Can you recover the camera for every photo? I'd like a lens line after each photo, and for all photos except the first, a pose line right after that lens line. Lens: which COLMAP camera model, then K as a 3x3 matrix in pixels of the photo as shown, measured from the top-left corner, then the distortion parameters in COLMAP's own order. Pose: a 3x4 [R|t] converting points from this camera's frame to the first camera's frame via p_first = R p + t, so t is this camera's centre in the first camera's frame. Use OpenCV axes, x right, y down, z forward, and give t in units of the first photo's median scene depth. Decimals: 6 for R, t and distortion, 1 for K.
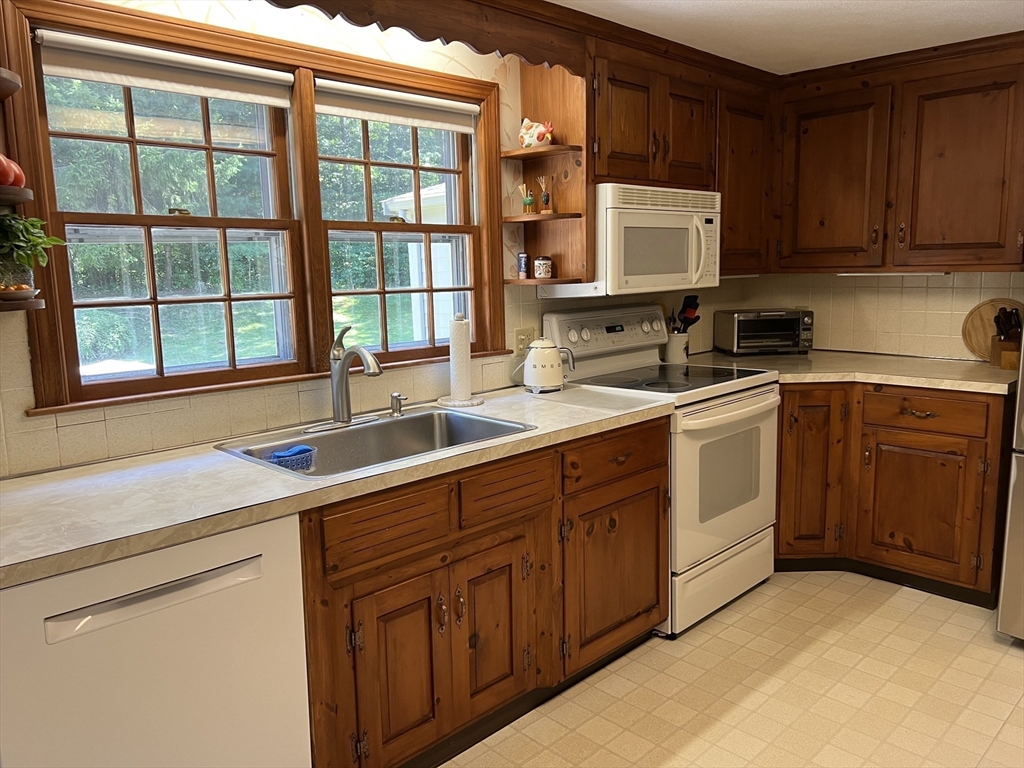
lens RADIAL K [[770.6, 0, 515.7], [0, 770.6, 379.3], [0, 0, 1]] dist [0.079129, -0.101712]
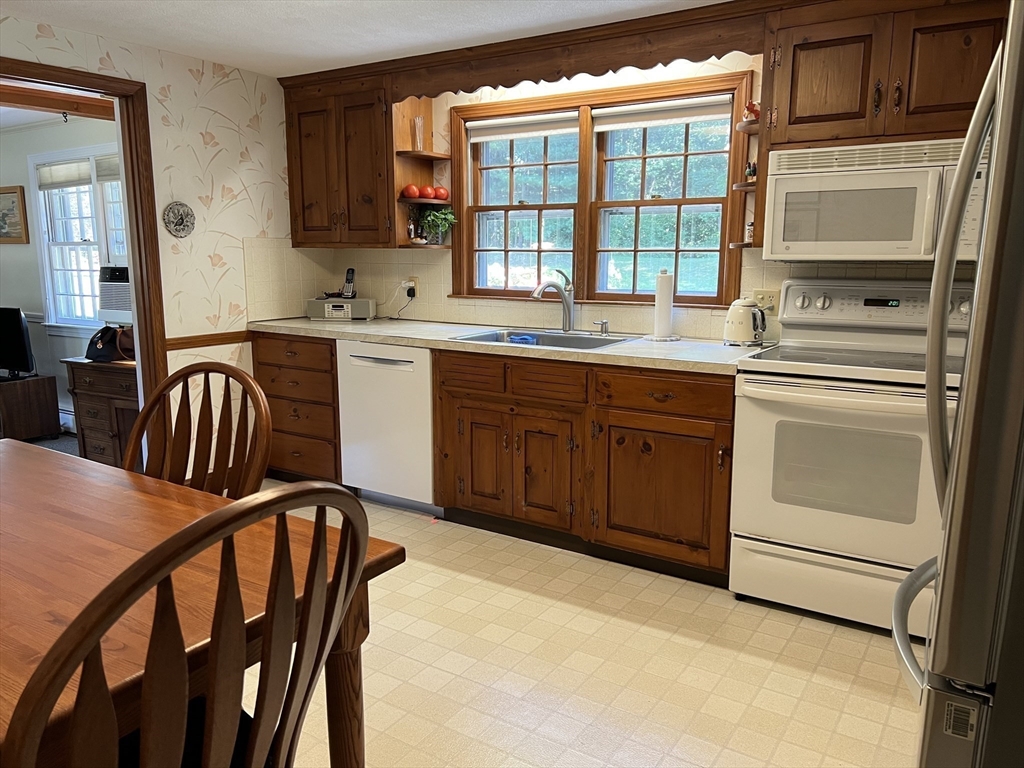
lens RADIAL K [[770.6, 0, 515.7], [0, 770.6, 379.3], [0, 0, 1]] dist [0.079129, -0.101712]
pose [[0.209157, 0.186626, -0.959908, 1.224476], [-0.148717, 0.976272, 0.157403, -0.076137], [0.966507, 0.109833, 0.231949, 0.512794]]
